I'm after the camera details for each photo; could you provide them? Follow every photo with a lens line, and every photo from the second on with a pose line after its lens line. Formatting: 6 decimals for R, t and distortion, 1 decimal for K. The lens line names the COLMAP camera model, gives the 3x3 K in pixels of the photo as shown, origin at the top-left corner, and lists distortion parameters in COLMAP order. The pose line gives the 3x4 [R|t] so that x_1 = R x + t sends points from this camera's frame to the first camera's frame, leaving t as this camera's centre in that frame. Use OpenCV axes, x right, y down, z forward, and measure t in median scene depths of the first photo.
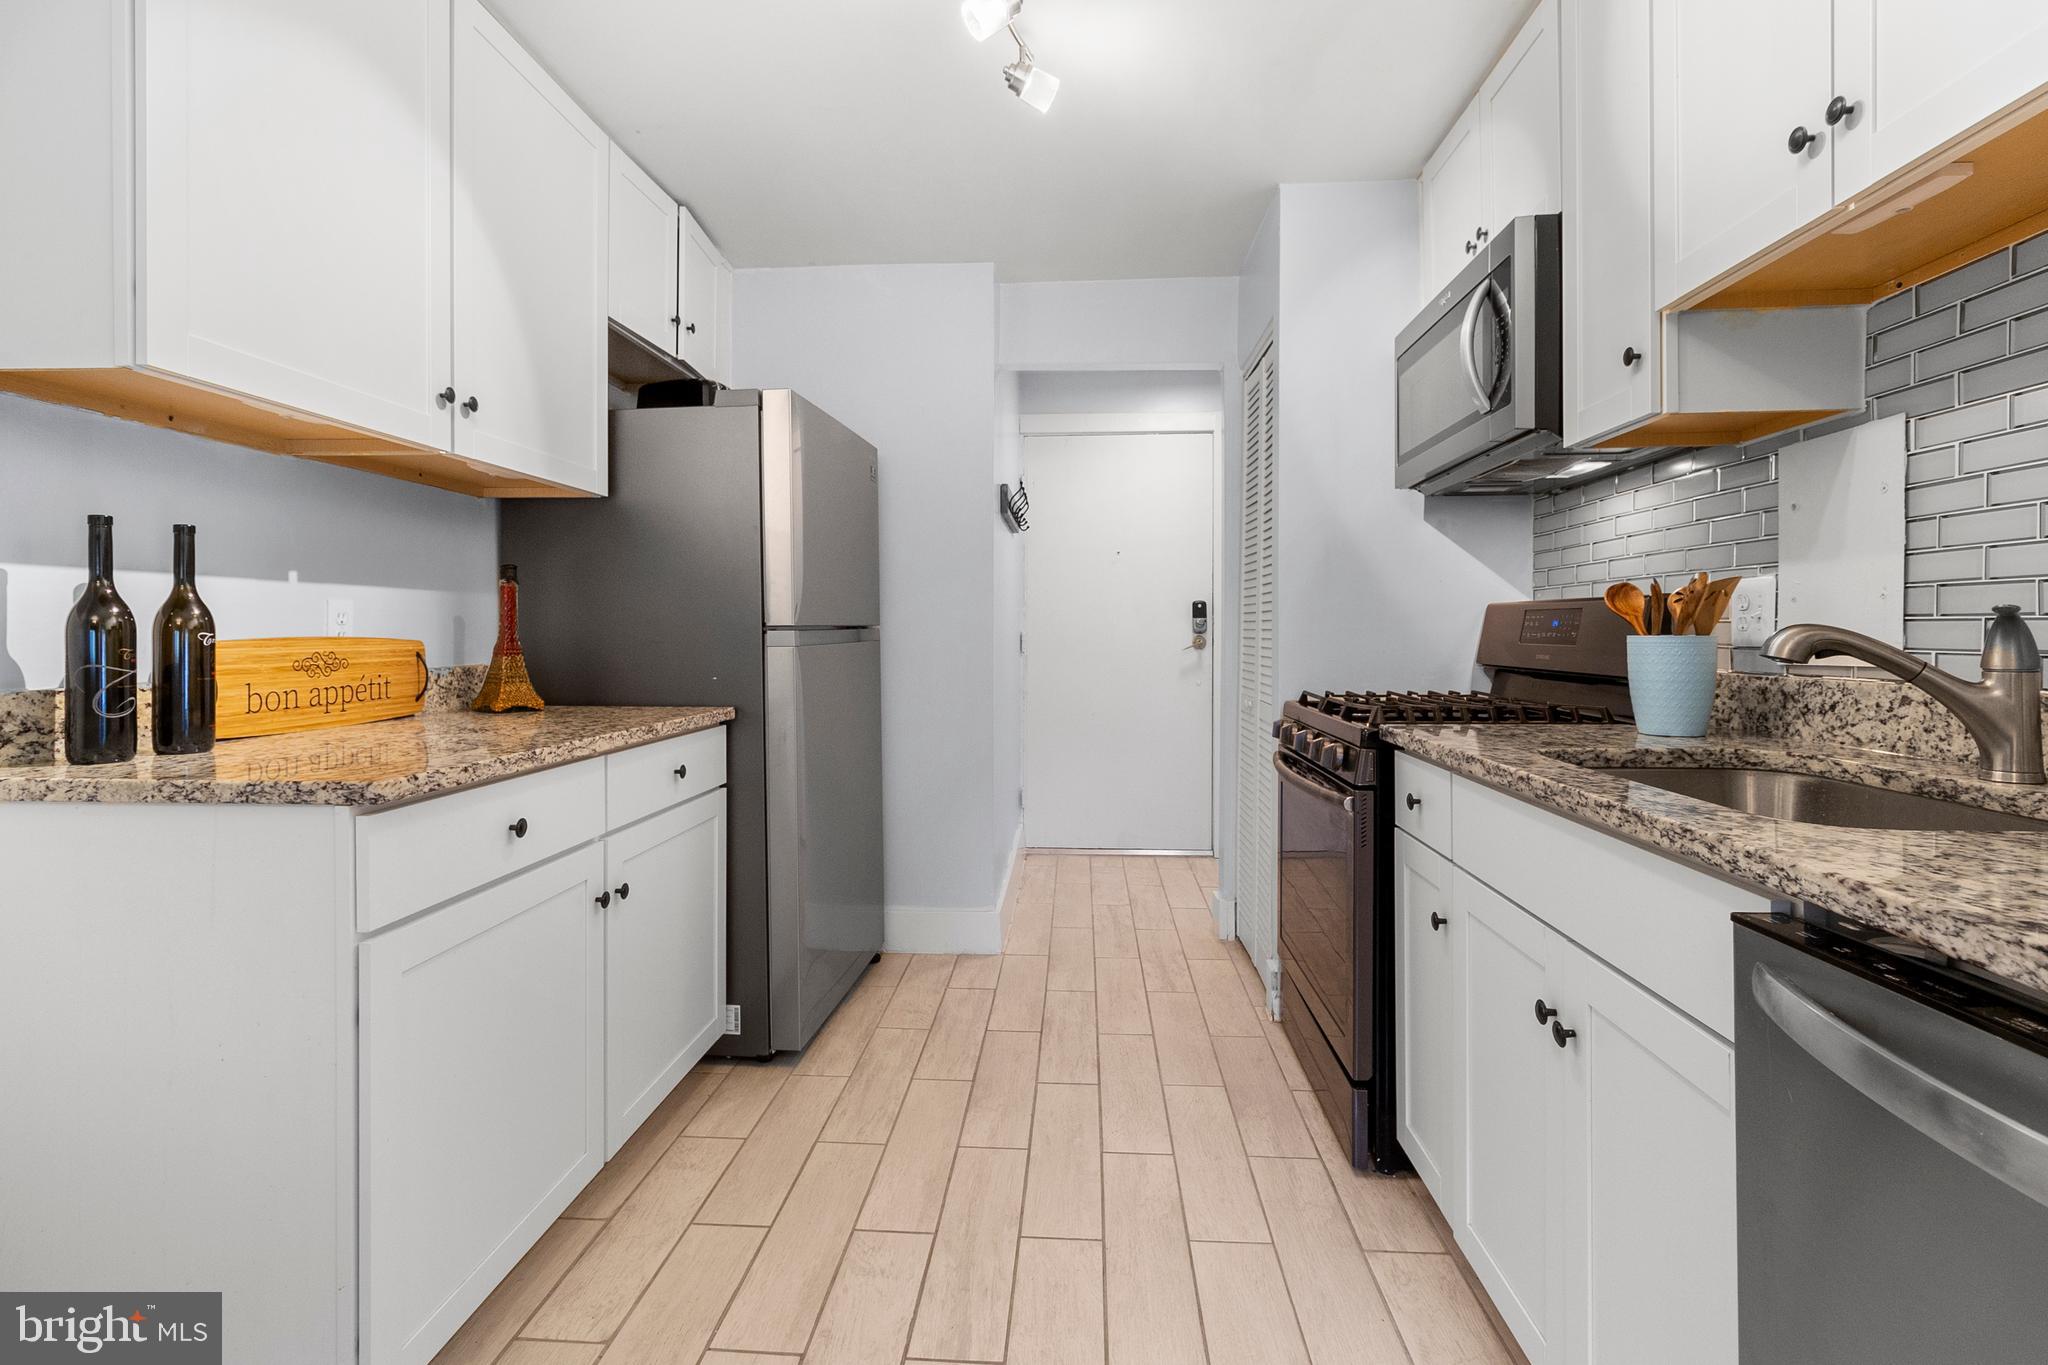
lens RADIAL K [[955.9, 0, 1025.0], [0, 955.9, 631.2], [0, 0, 1]] dist [0.003028, 0.000210]
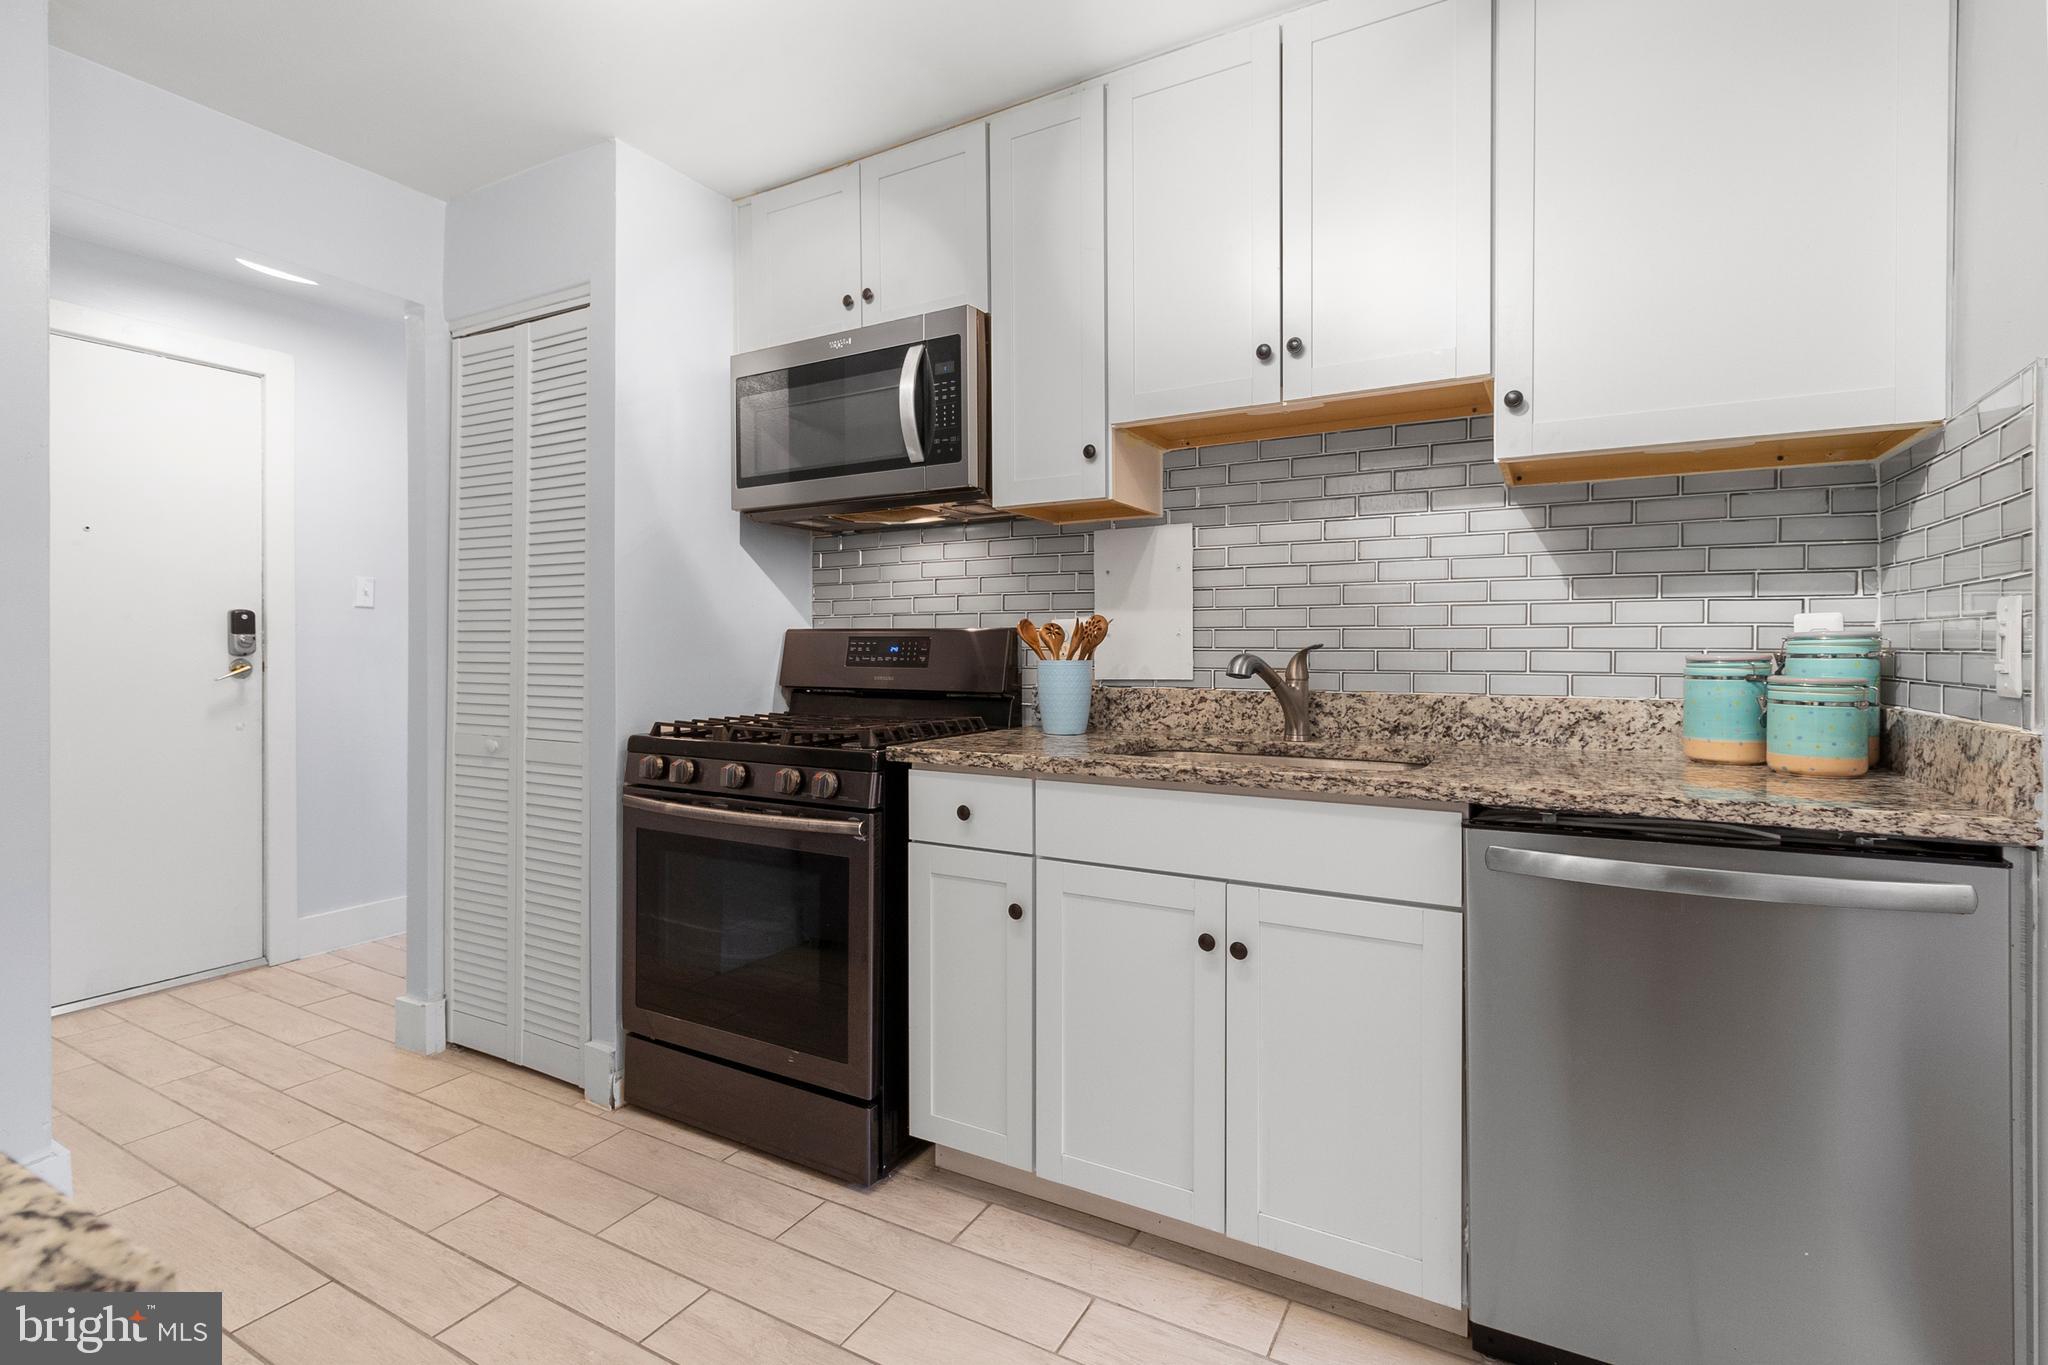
lens RADIAL K [[951.3, 0, 1020.4], [0, 951.3, 655.4], [0, 0, 1]] dist [0.000407, -0.000192]
pose [[0.426405, -0.000932, 0.904532, -0.575297], [-0.003372, 0.999991, 0.002620, -0.005358], [-0.904526, -0.004168, 0.426398, 0.495067]]
